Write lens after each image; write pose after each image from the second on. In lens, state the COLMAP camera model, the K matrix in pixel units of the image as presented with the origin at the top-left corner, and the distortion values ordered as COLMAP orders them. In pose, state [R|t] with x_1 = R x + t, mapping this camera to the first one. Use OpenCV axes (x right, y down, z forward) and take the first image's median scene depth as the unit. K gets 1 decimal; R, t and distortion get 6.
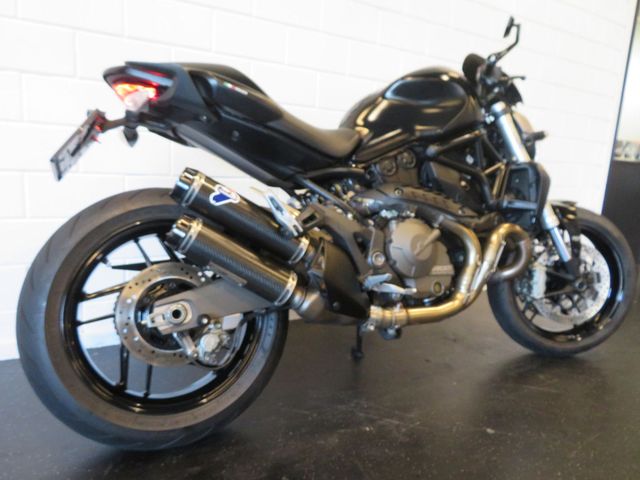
lens RADIAL K [[460.1, 0, 320.6], [0, 460.1, 241.1], [0, 0, 1]] dist [-0.010709, 0.001593]
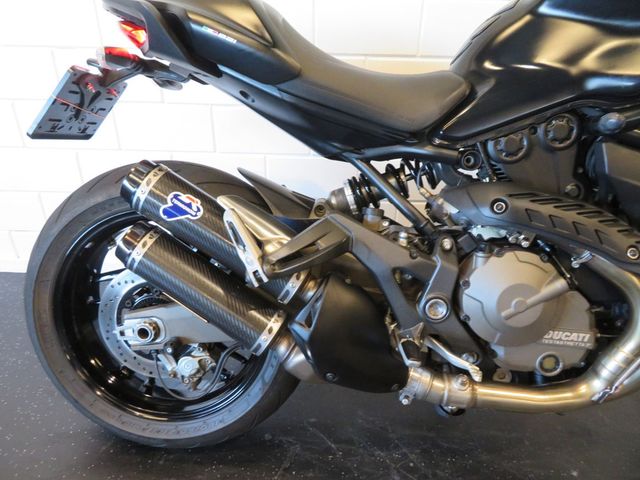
lens RADIAL K [[460.1, 0, 319.3], [0, 460.1, 239.6], [0, 0, 1]] dist [-0.010709, 0.001593]
pose [[0.851402, 0.218771, -0.476711, 0.266779], [-0.066867, 0.946719, 0.315043, -0.238180], [0.520233, -0.236352, 0.820667, 0.416748]]
